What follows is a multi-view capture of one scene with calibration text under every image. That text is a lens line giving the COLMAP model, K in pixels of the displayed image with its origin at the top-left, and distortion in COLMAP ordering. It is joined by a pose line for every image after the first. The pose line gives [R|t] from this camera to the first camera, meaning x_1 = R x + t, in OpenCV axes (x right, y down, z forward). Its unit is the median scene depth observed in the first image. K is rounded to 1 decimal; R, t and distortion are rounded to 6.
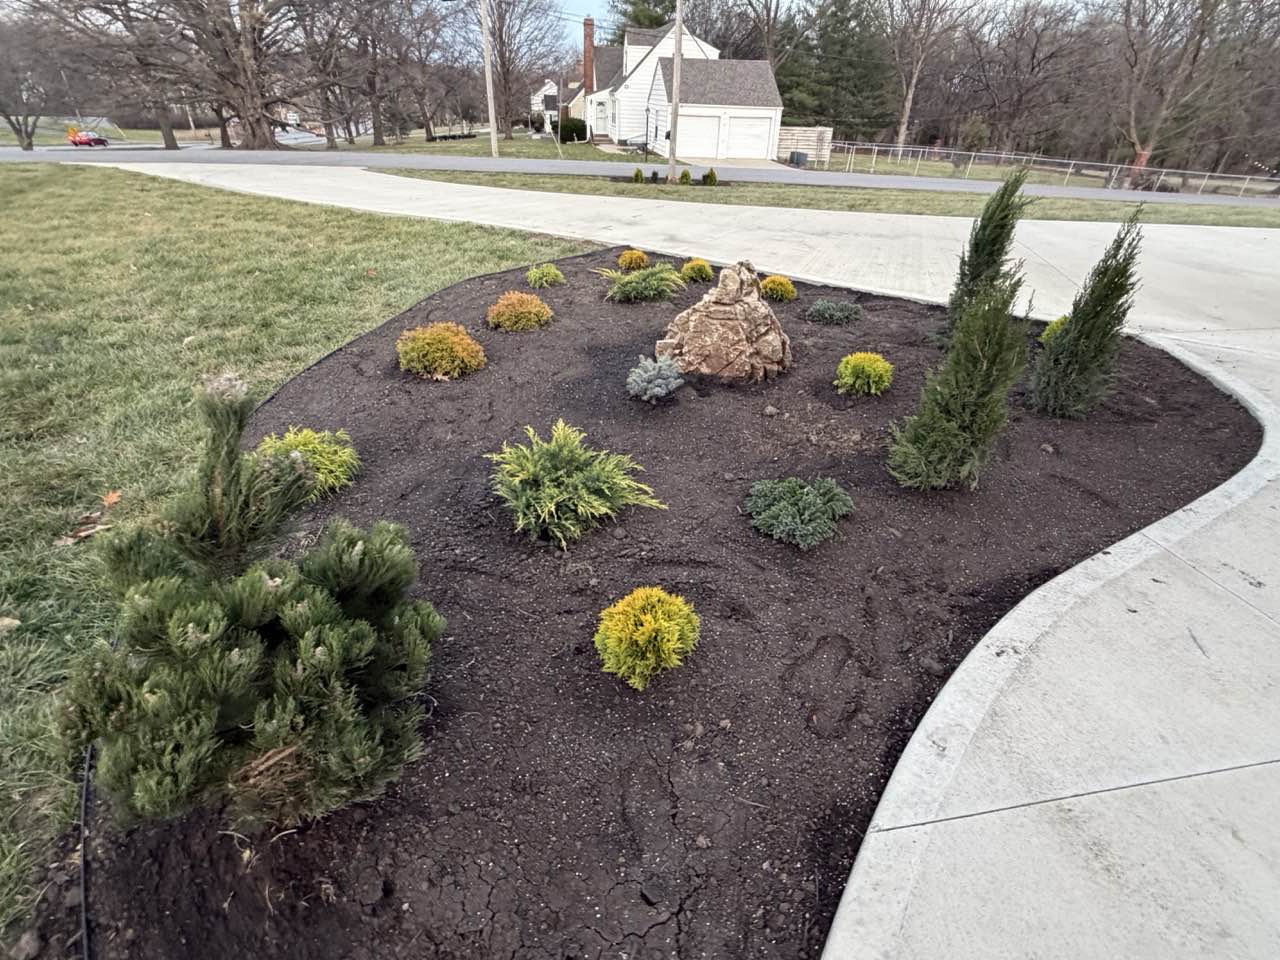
lens RADIAL K [[632.6, 0, 640.0], [0, 632.6, 480.0], [0, 0, 1]] dist [-0.002714, -0.000769]
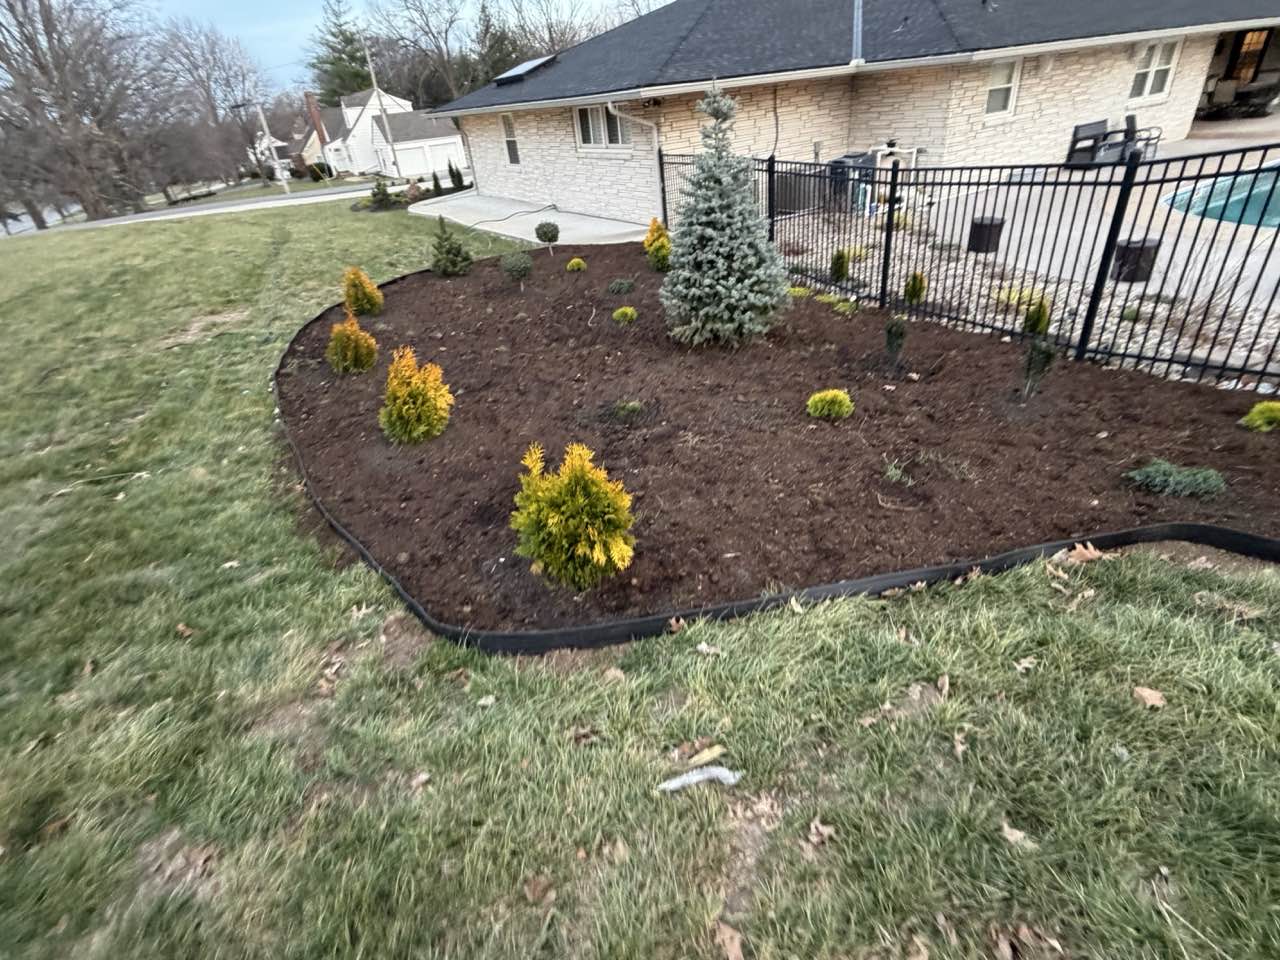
lens RADIAL K [[632.6, 0, 640.0], [0, 632.6, 480.0], [0, 0, 1]] dist [-0.002714, -0.000769]
pose [[0.919307, -0.293117, 0.262596, -0.391402], [0.296871, 0.954558, 0.026205, 3.962763], [-0.258344, 0.053866, 0.964550, -7.223984]]
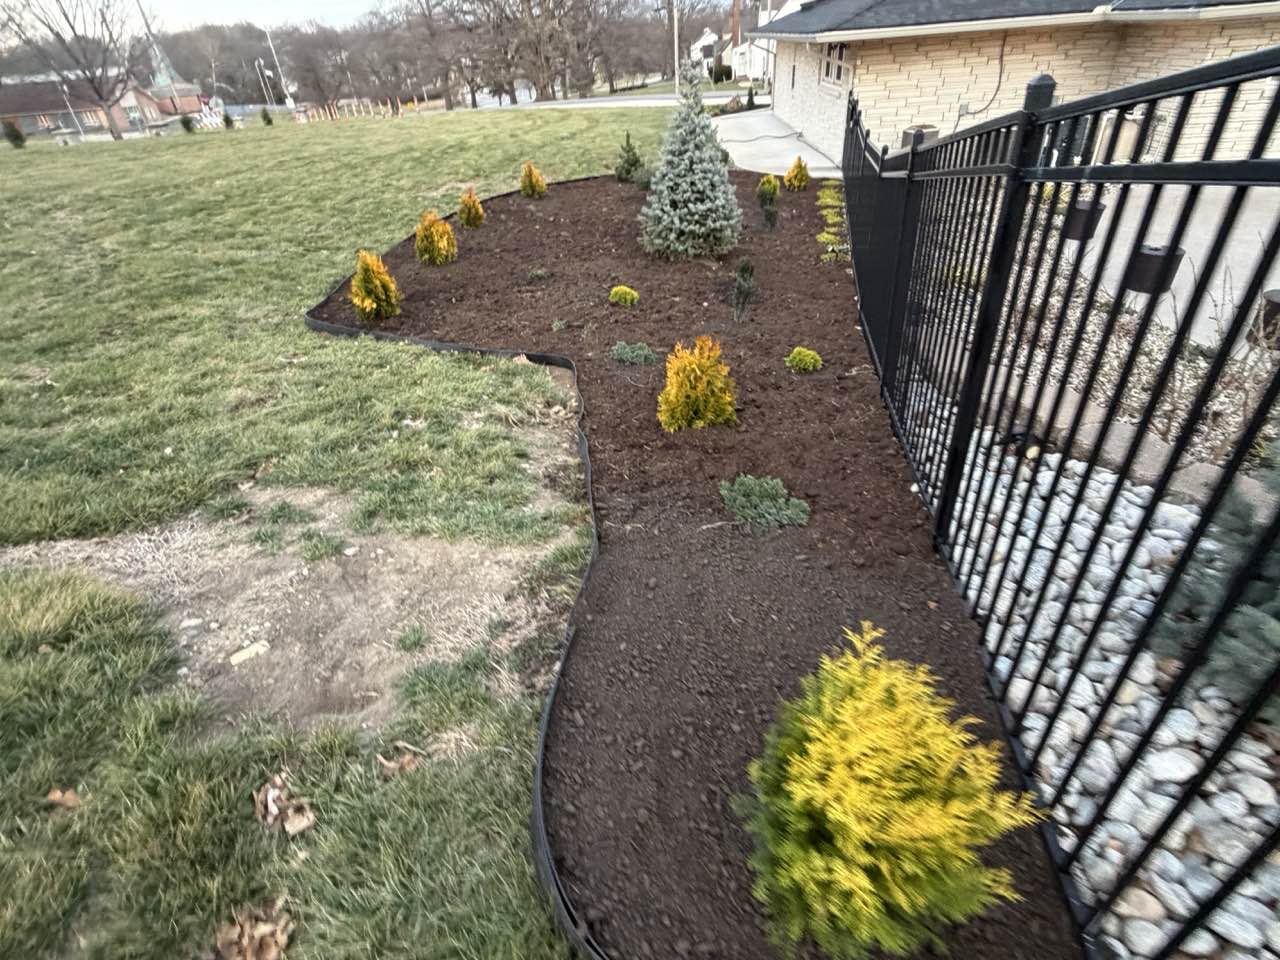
lens RADIAL K [[632.6, 0, 640.0], [0, 632.6, 480.0], [0, 0, 1]] dist [-0.002714, -0.000769]
pose [[0.974322, 0.044184, -0.220779, 1.109492], [-0.029407, 0.997129, 0.069777, 4.471087], [0.223228, -0.061493, 0.972825, -8.146249]]
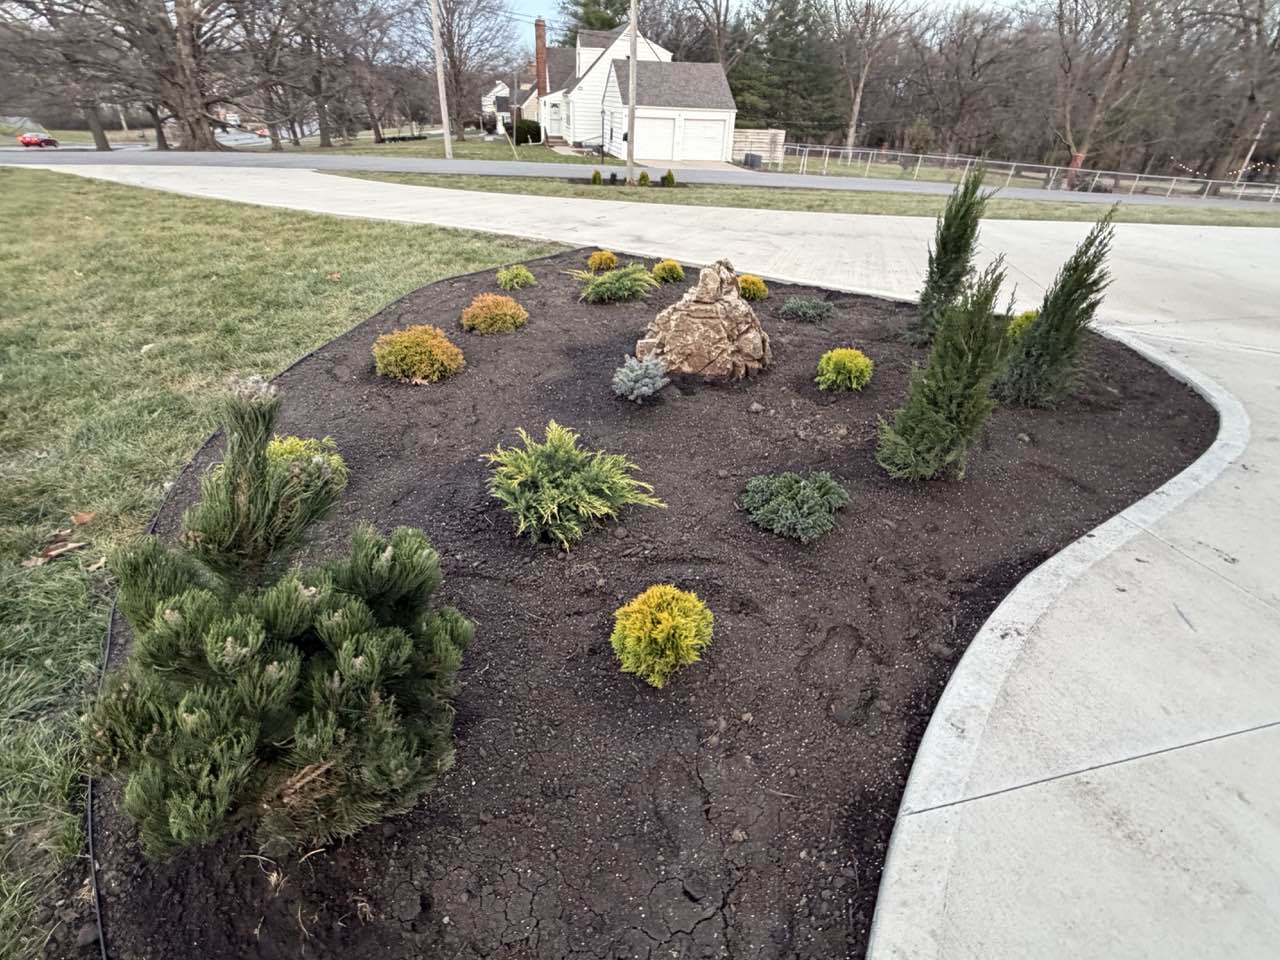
lens RADIAL K [[632.6, 0, 640.0], [0, 632.6, 480.0], [0, 0, 1]] dist [-0.002714, -0.000769]
pose [[0.997830, -0.028945, 0.059136, -0.053698], [0.029102, 0.999575, -0.001807, 0.003283], [-0.059058, 0.003524, 0.998248, 0.003088]]
